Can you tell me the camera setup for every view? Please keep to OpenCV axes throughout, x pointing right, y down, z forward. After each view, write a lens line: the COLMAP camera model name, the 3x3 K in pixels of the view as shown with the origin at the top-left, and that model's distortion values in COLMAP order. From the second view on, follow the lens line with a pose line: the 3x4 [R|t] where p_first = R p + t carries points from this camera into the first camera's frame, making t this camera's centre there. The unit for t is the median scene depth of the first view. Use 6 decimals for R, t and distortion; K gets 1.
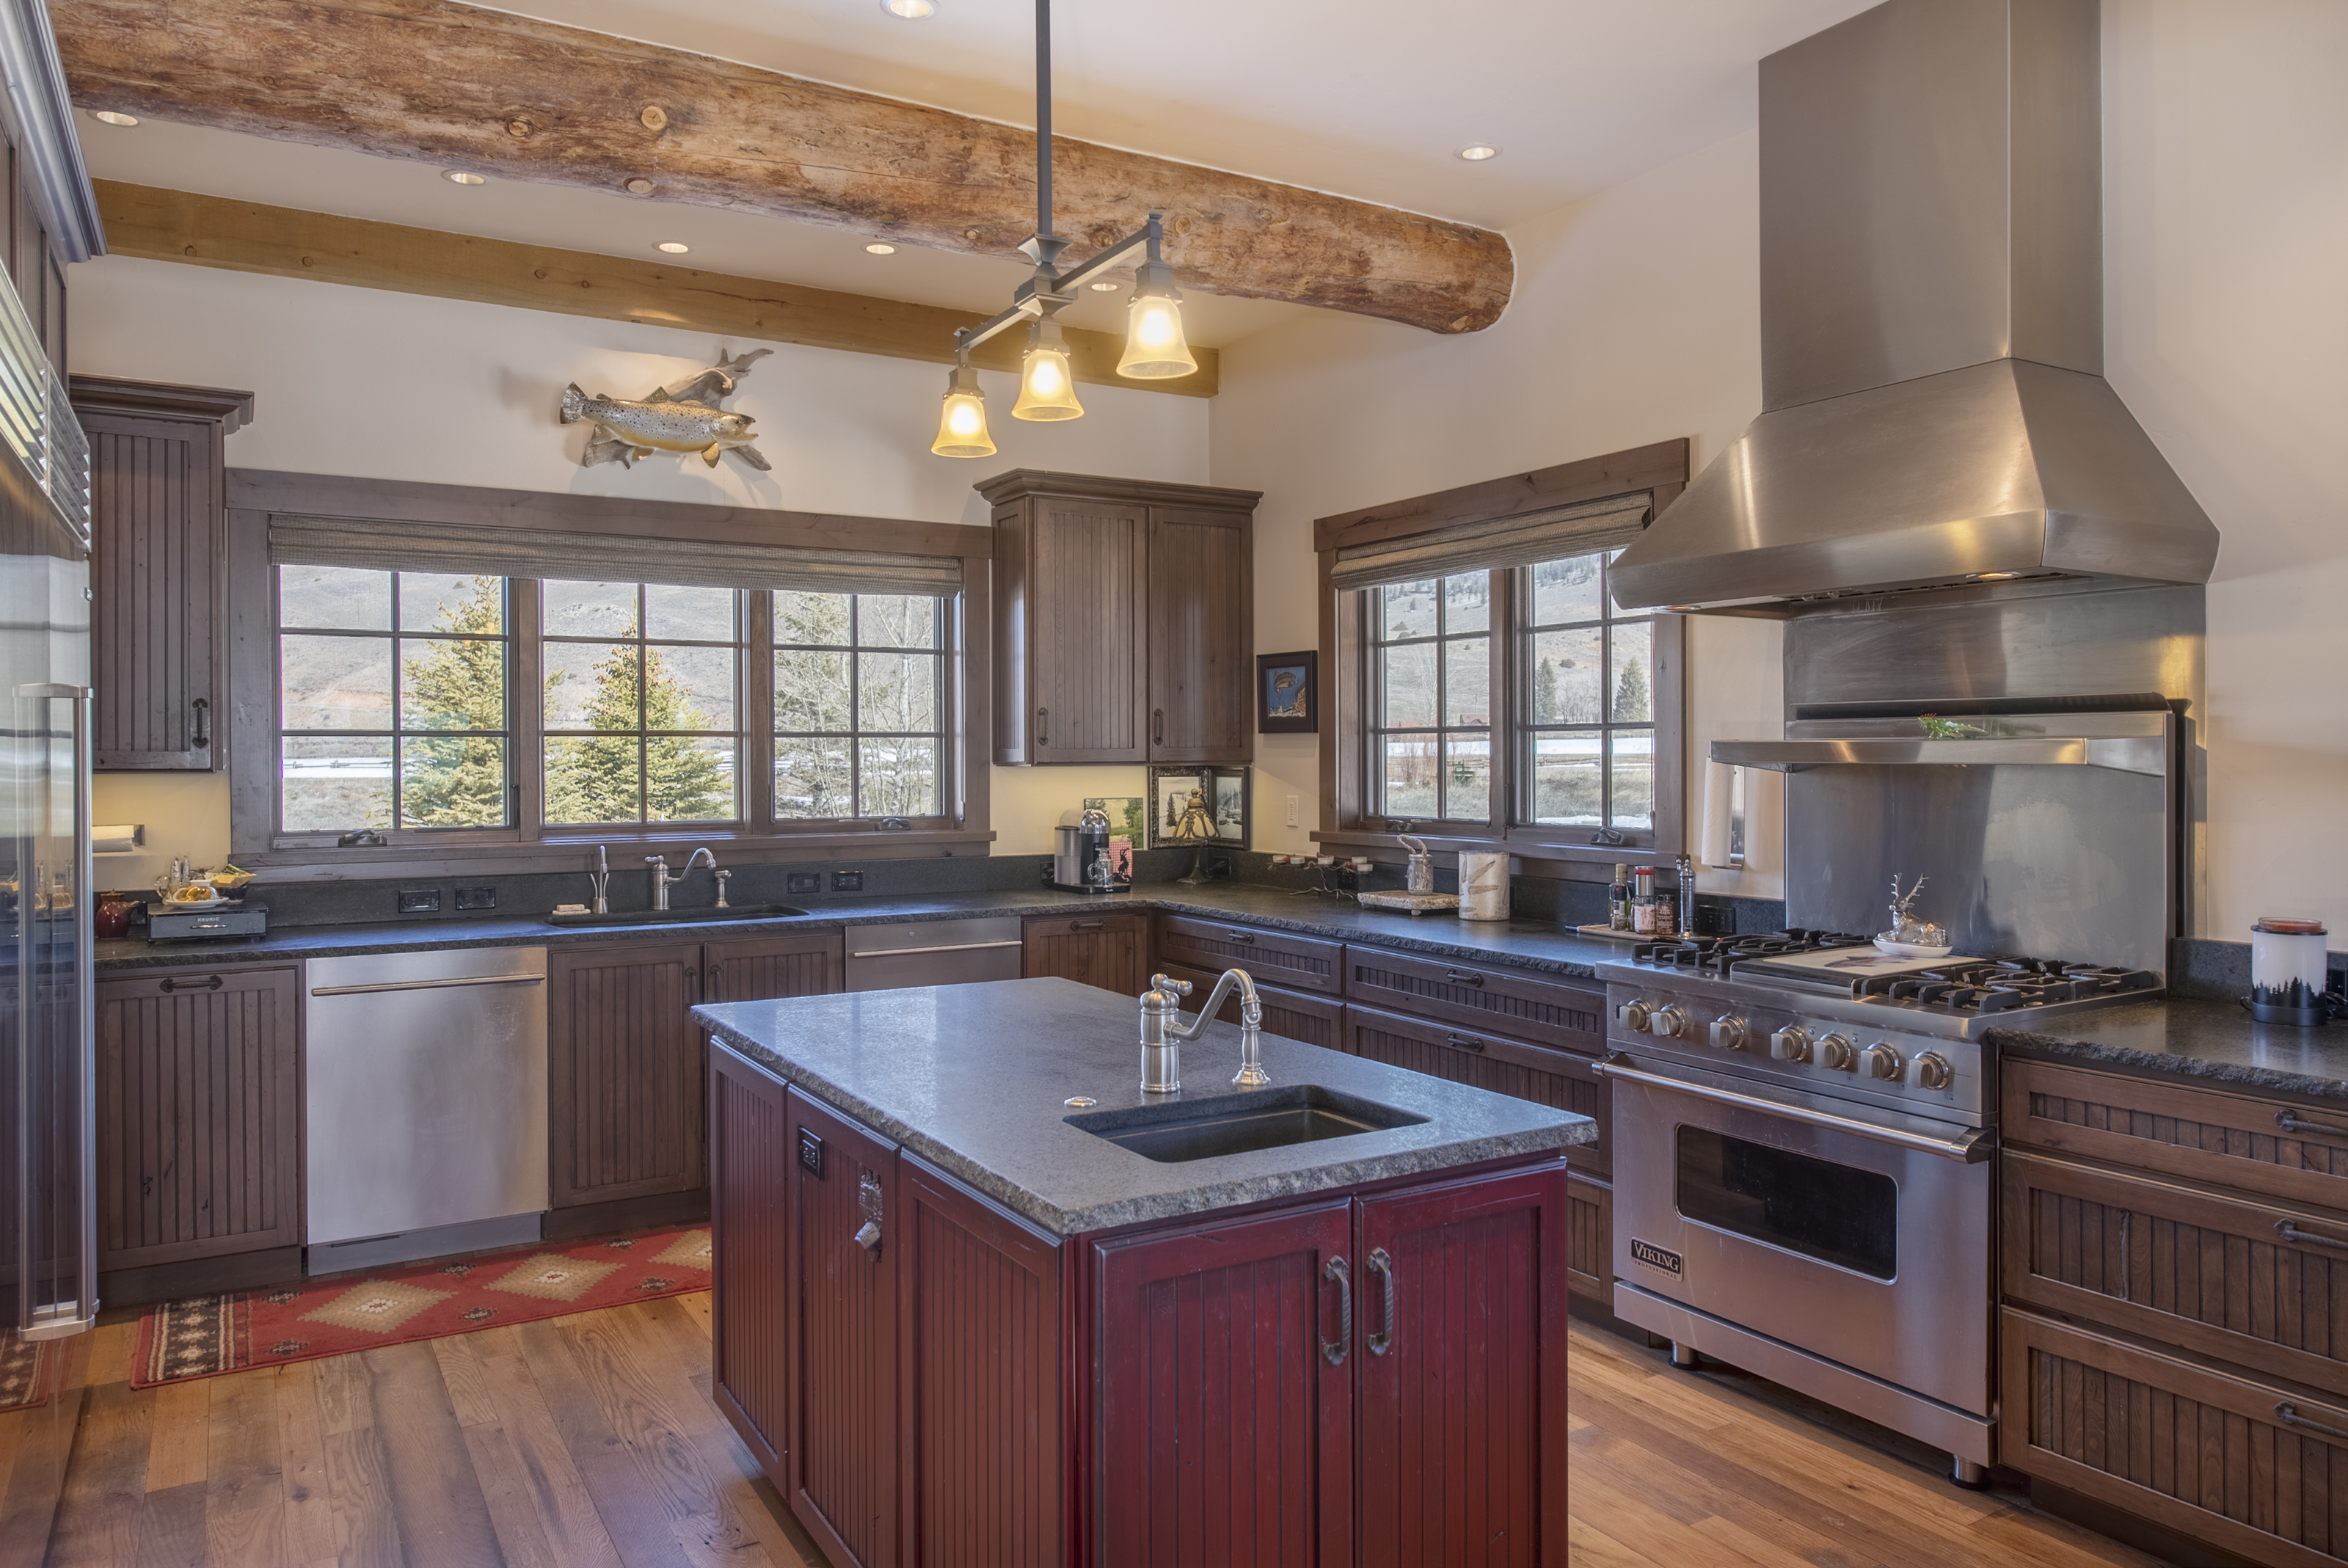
lens RADIAL K [[1574.0, 0, 1176.1], [0, 1574.0, 765.6], [0, 0, 1]] dist [-0.004623, 0.005347]
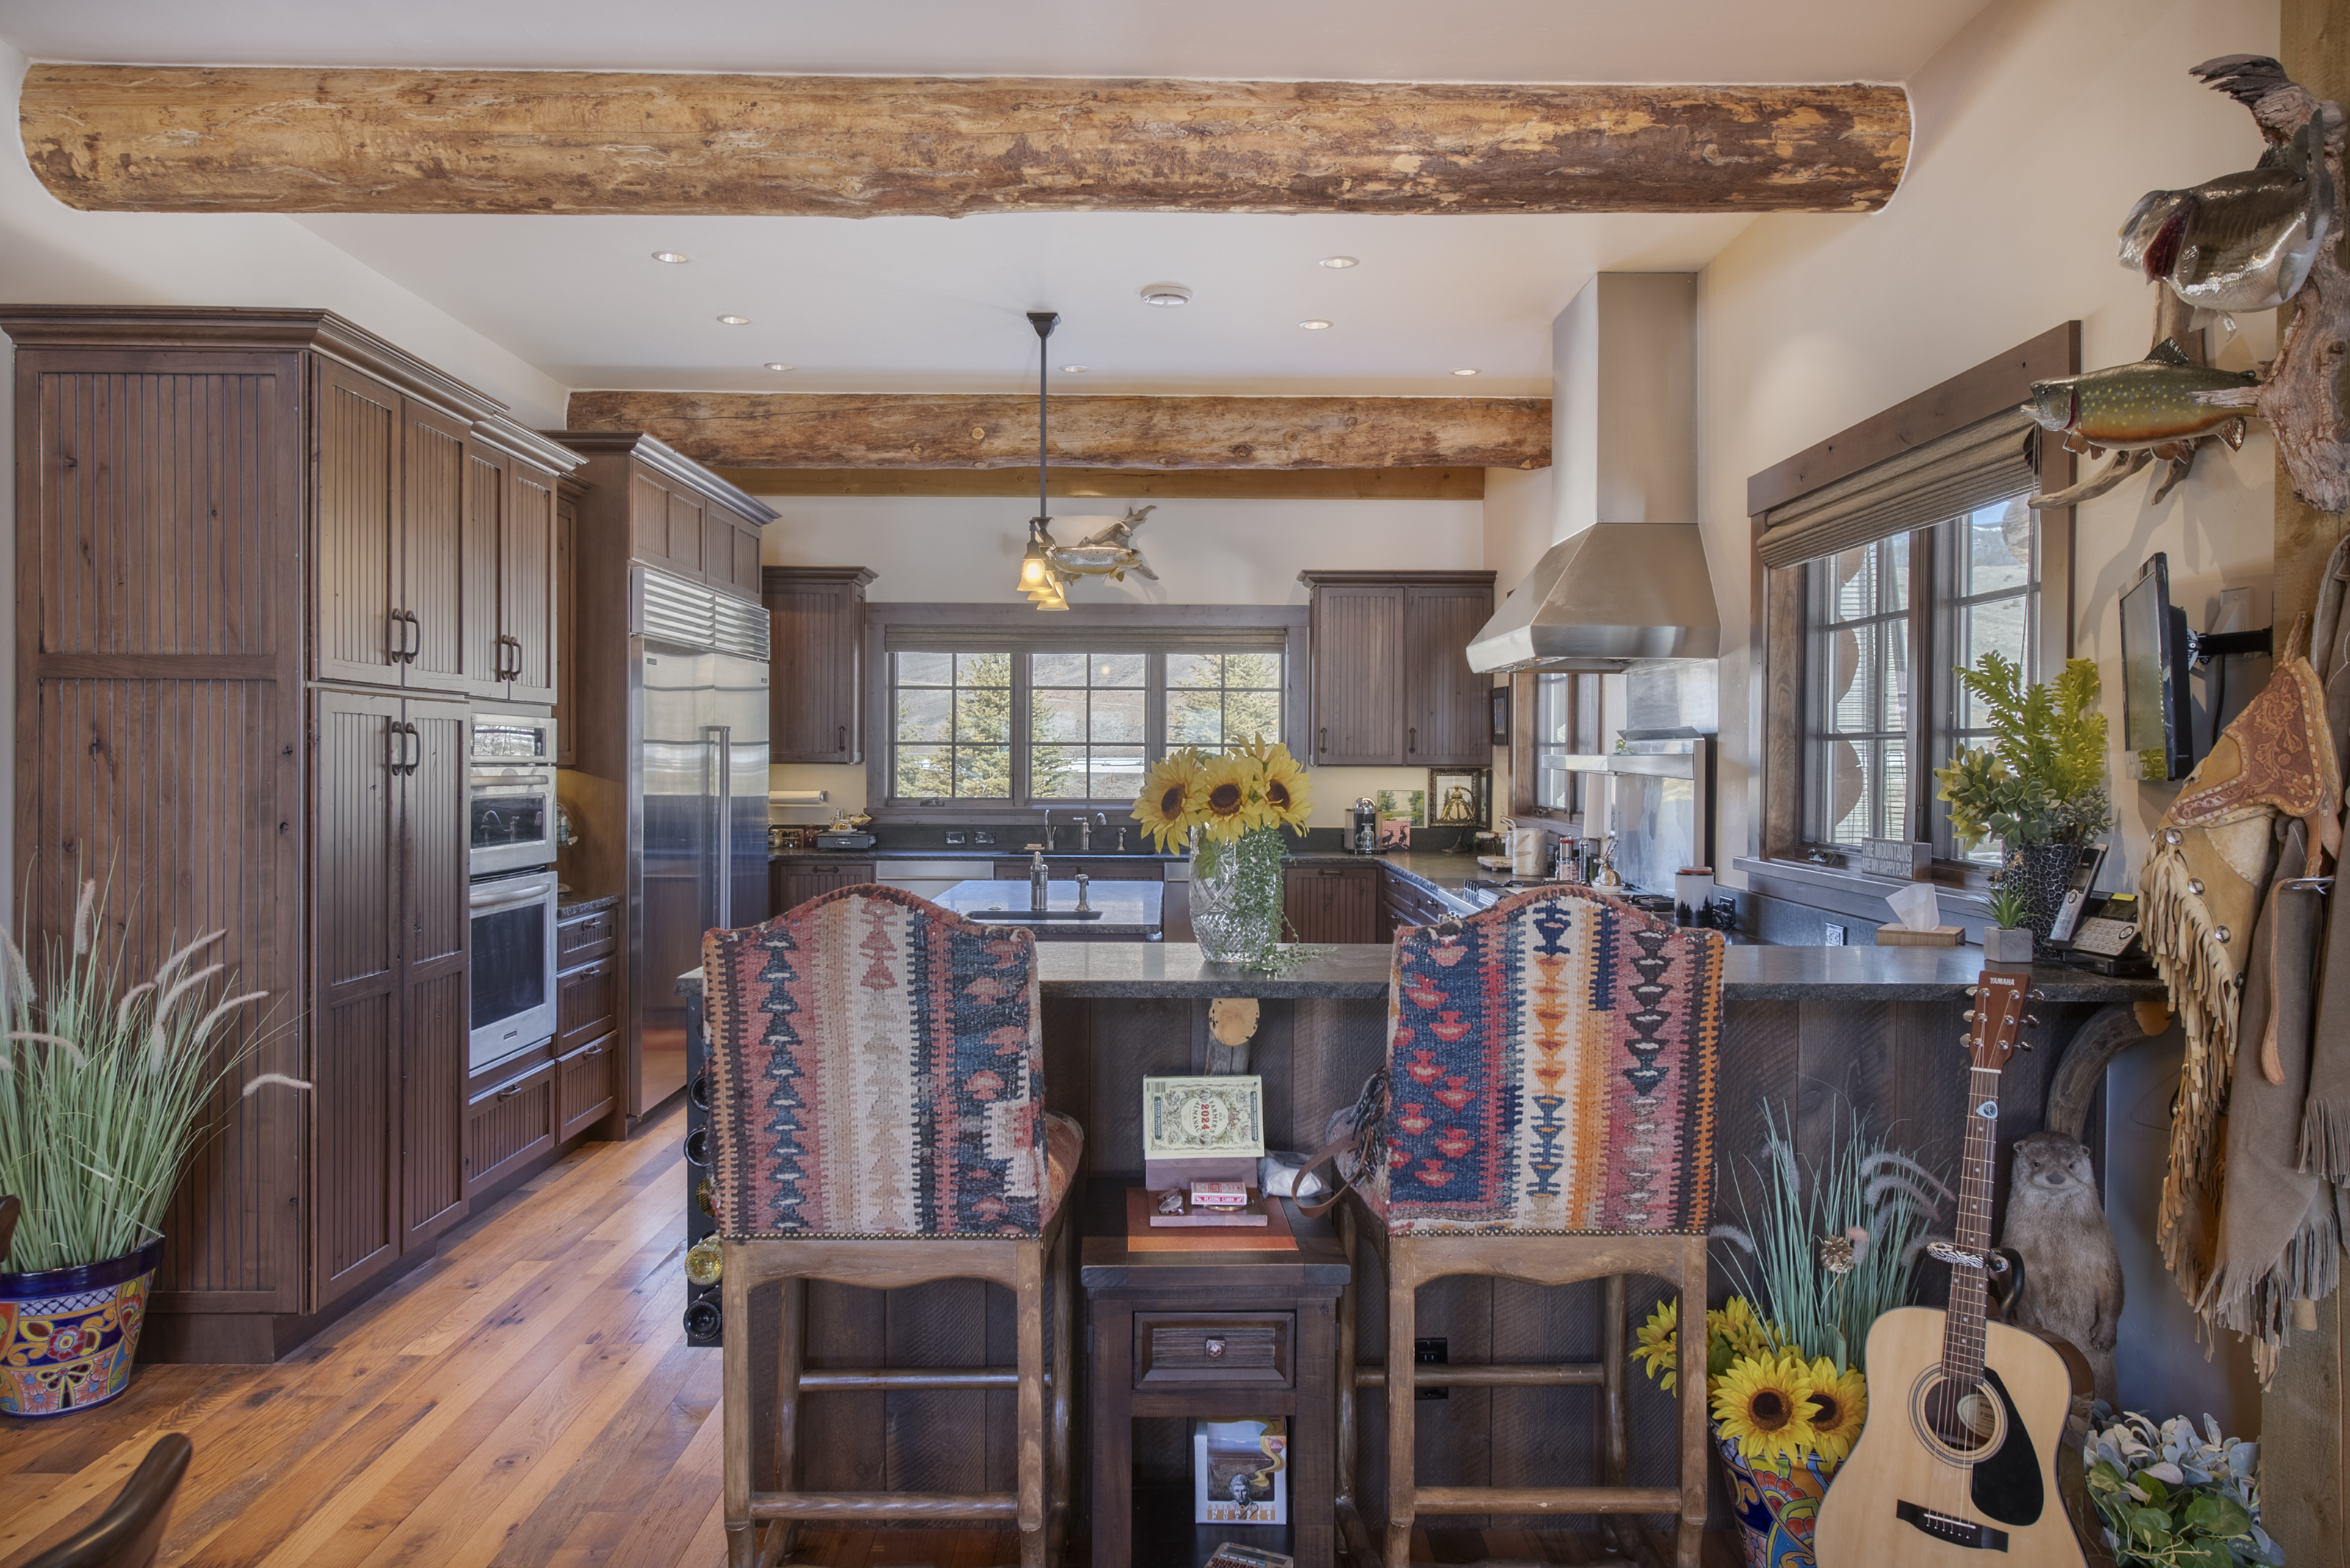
lens RADIAL K [[1575.4, 0, 1186.1], [0, 1575.4, 781.1], [0, 0, 1]] dist [-0.004623, 0.005347]
pose [[0.862523, 0.017020, -0.505732, 0.604710], [-0.012970, 0.999849, 0.011528, -0.001874], [0.505852, -0.003384, 0.862613, -0.384260]]
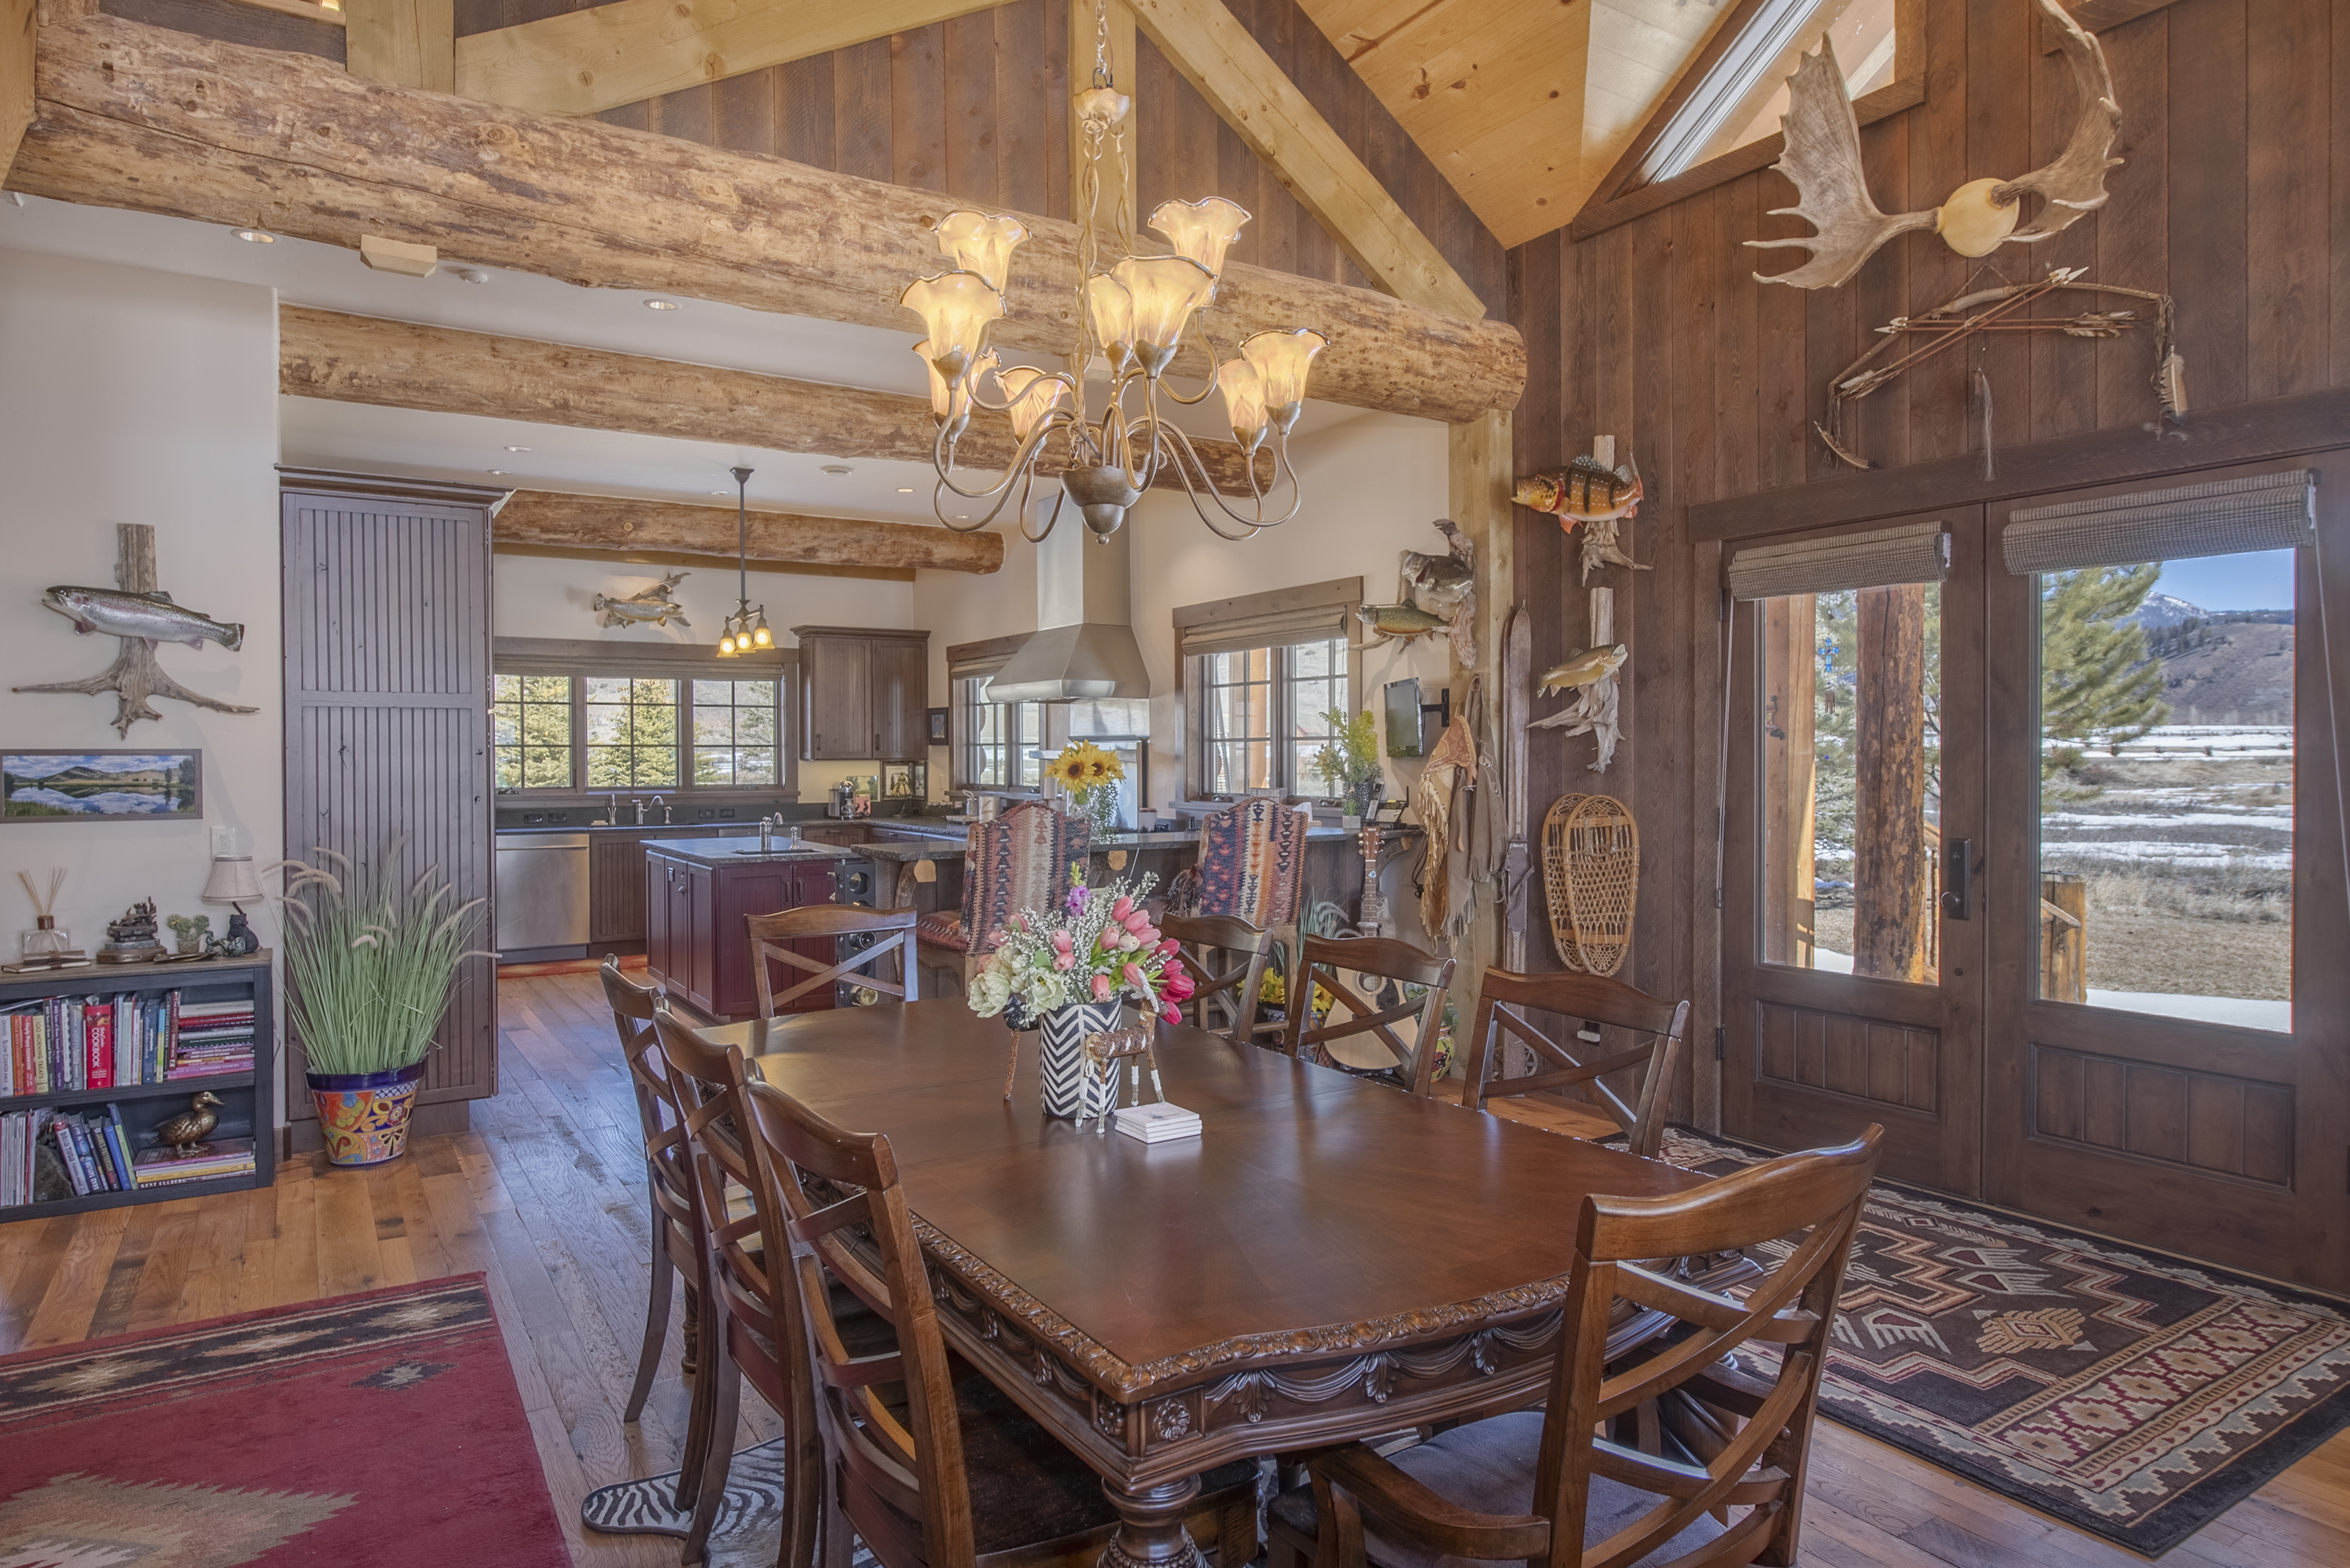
lens RADIAL K [[1378.3, 0, 1175.6], [0, 1378.3, 779.6], [0, 0, 1]] dist [-0.007115, -0.000439]
pose [[0.999636, 0.000410, 0.026986, 0.385660], [-0.000687, 0.999947, 0.010238, 0.007075], [-0.026980, -0.010253, 0.999583, -0.990052]]
